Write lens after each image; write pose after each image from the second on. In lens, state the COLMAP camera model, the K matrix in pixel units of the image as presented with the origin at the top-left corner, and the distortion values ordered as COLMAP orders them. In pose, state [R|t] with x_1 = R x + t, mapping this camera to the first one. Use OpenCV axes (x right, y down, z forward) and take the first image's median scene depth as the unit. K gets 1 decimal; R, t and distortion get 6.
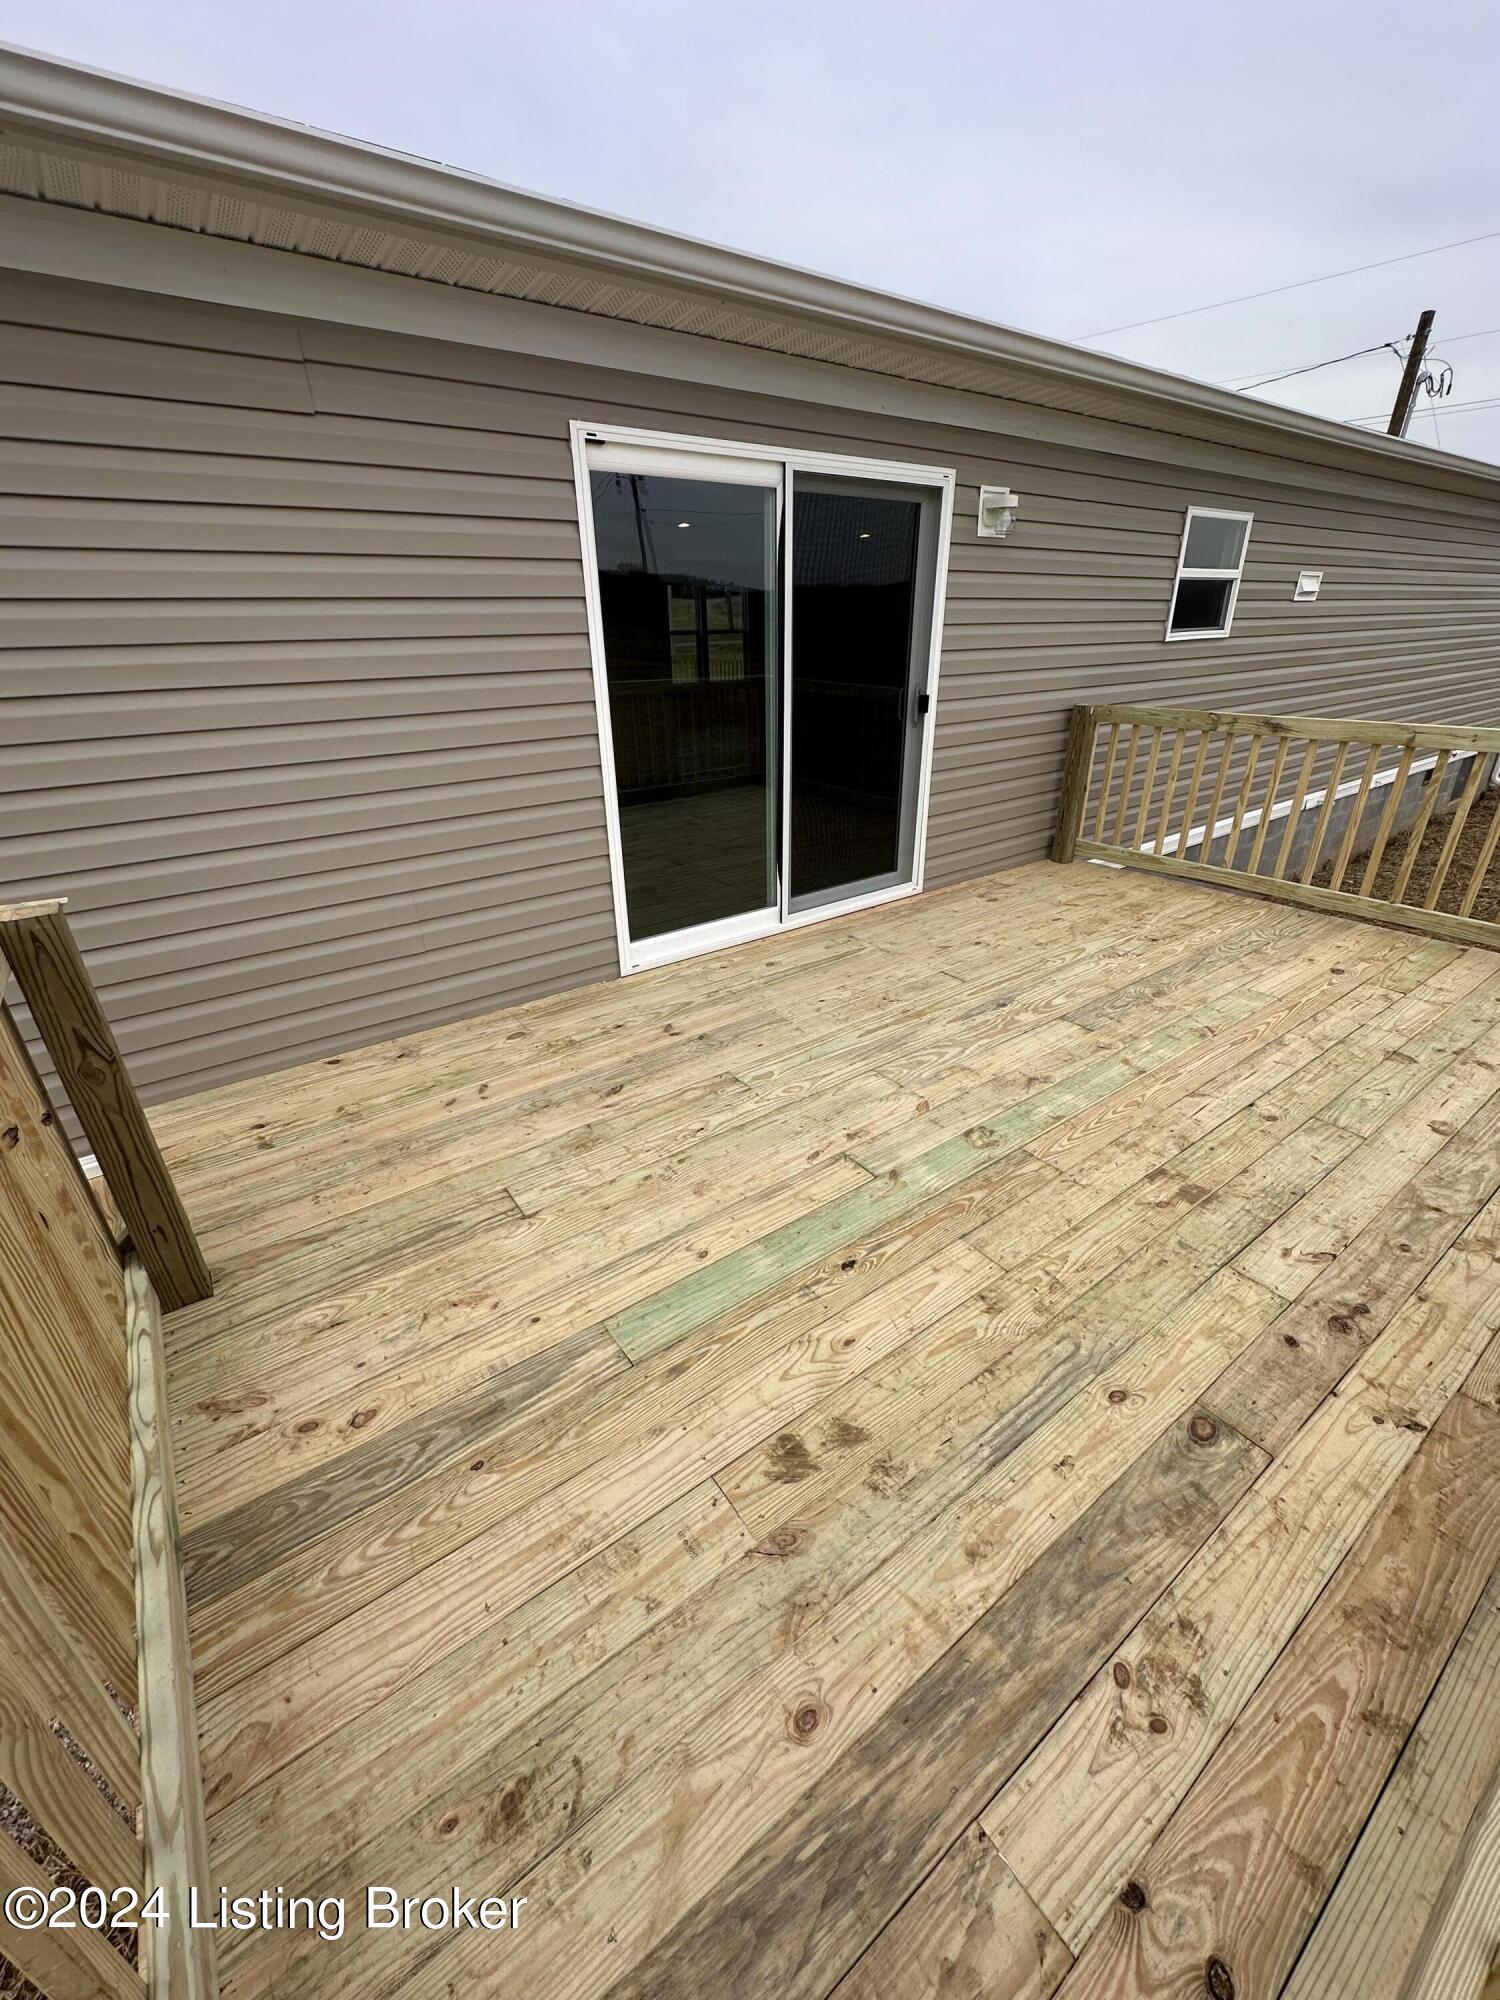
lens RADIAL K [[790.8, 0, 750.0], [0, 790.8, 1000.0], [0, 0, 1]] dist [-0.001004, 0.000448]
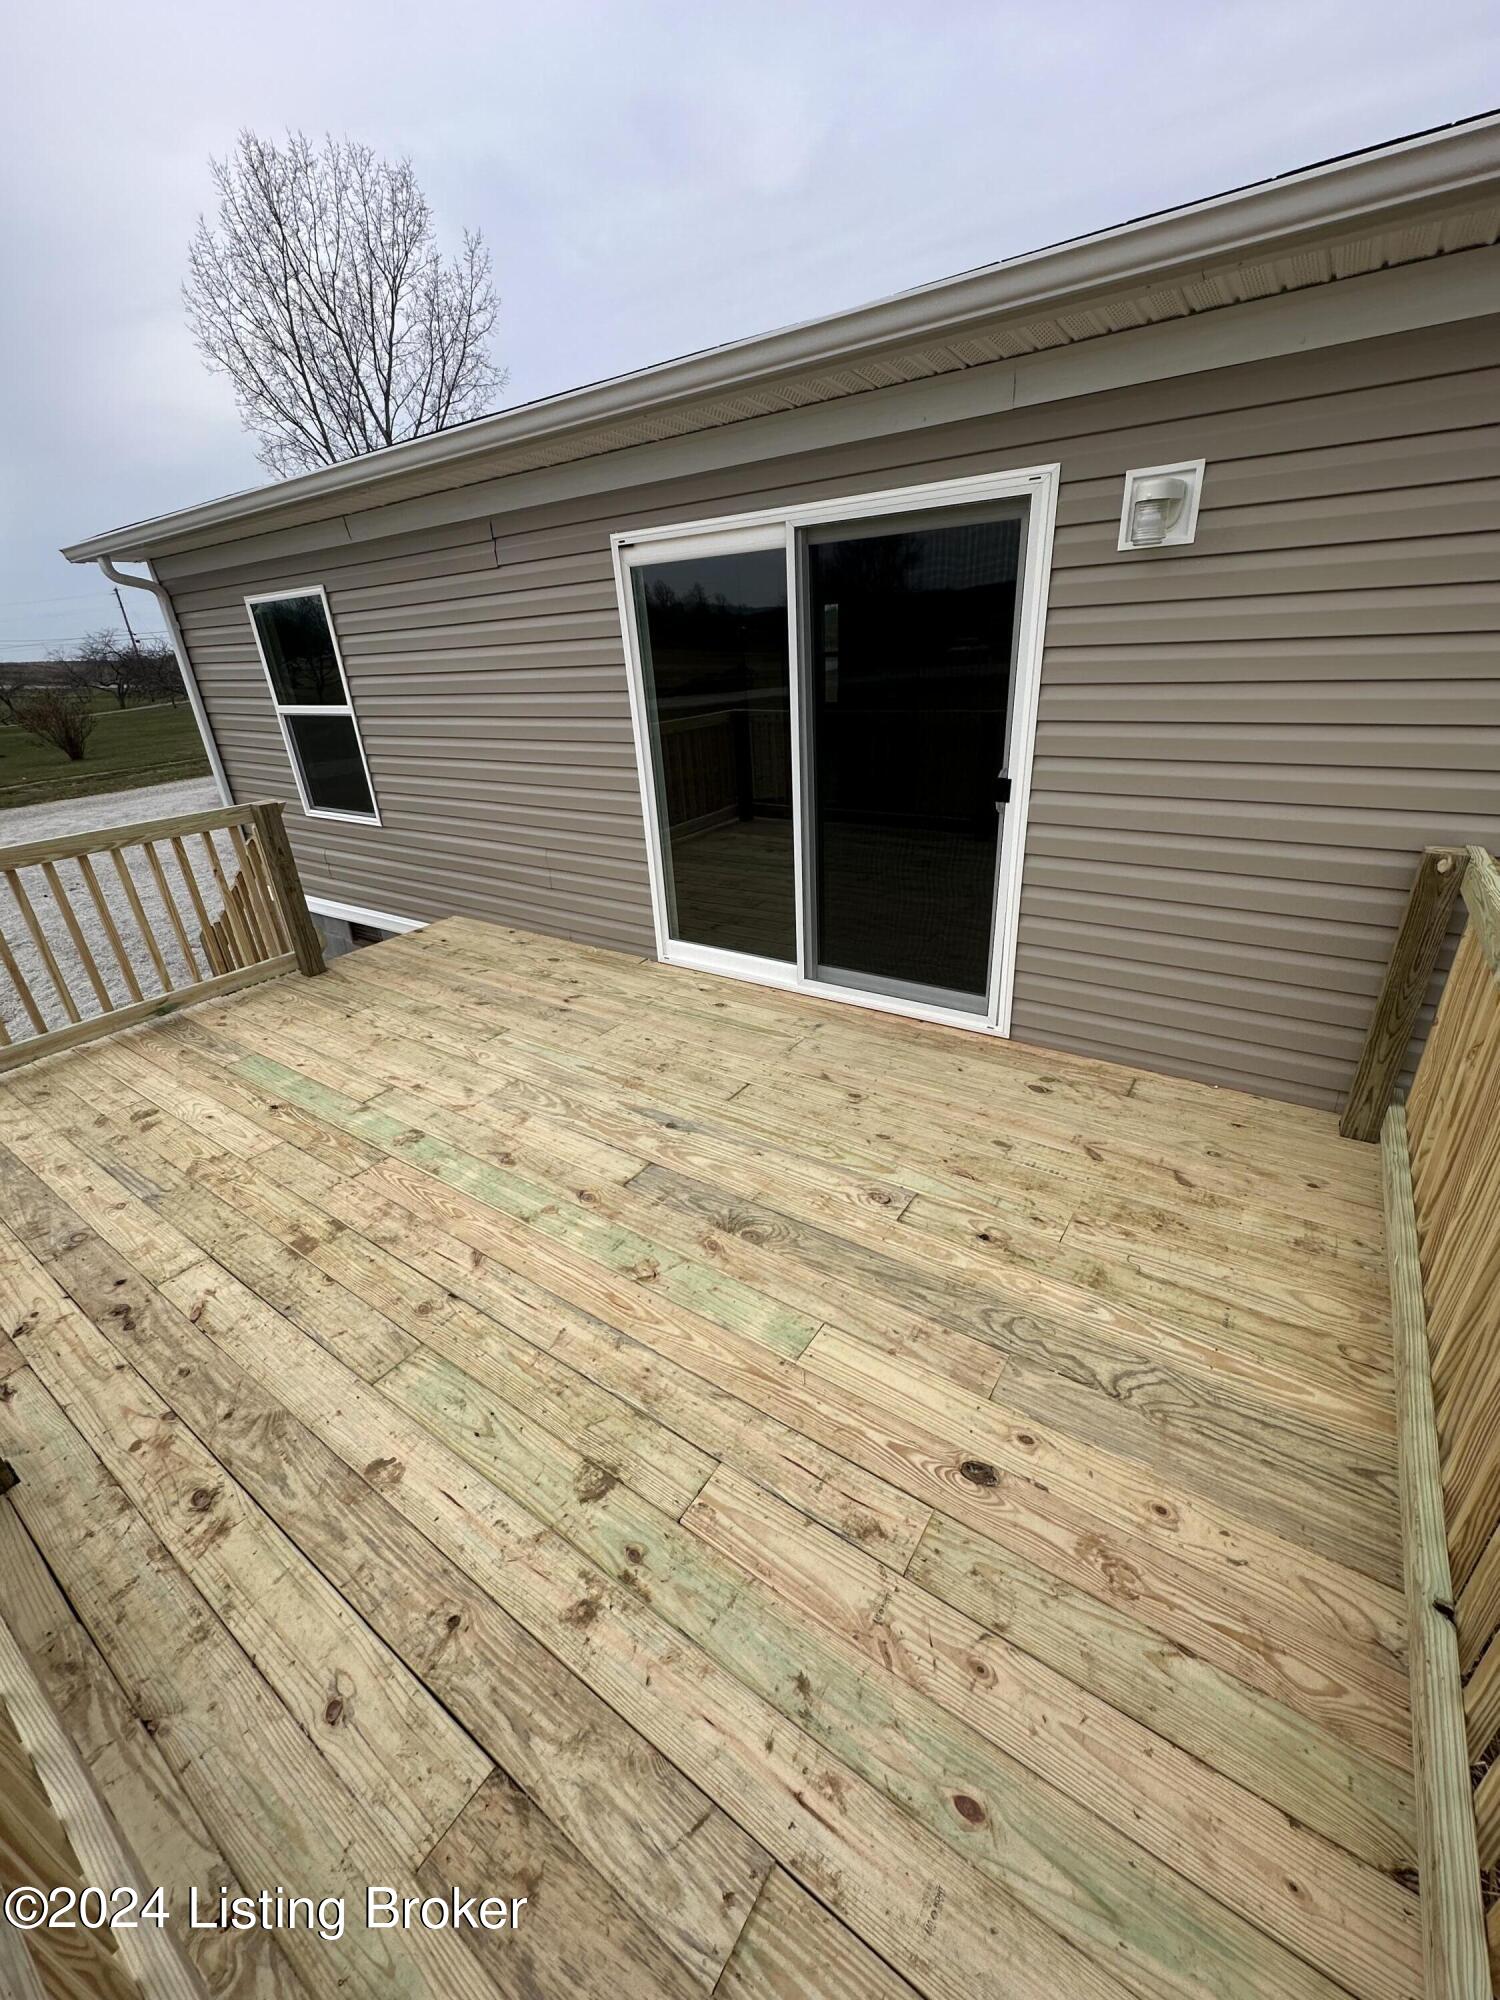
lens RADIAL K [[790.8, 0, 750.0], [0, 790.8, 1000.0], [0, 0, 1]] dist [-0.001004, 0.000448]
pose [[0.337036, 0.392429, -0.855807, 1.079770], [-0.361103, 0.893355, 0.267436, -0.400018], [0.869489, 0.218899, 0.442800, 0.662012]]
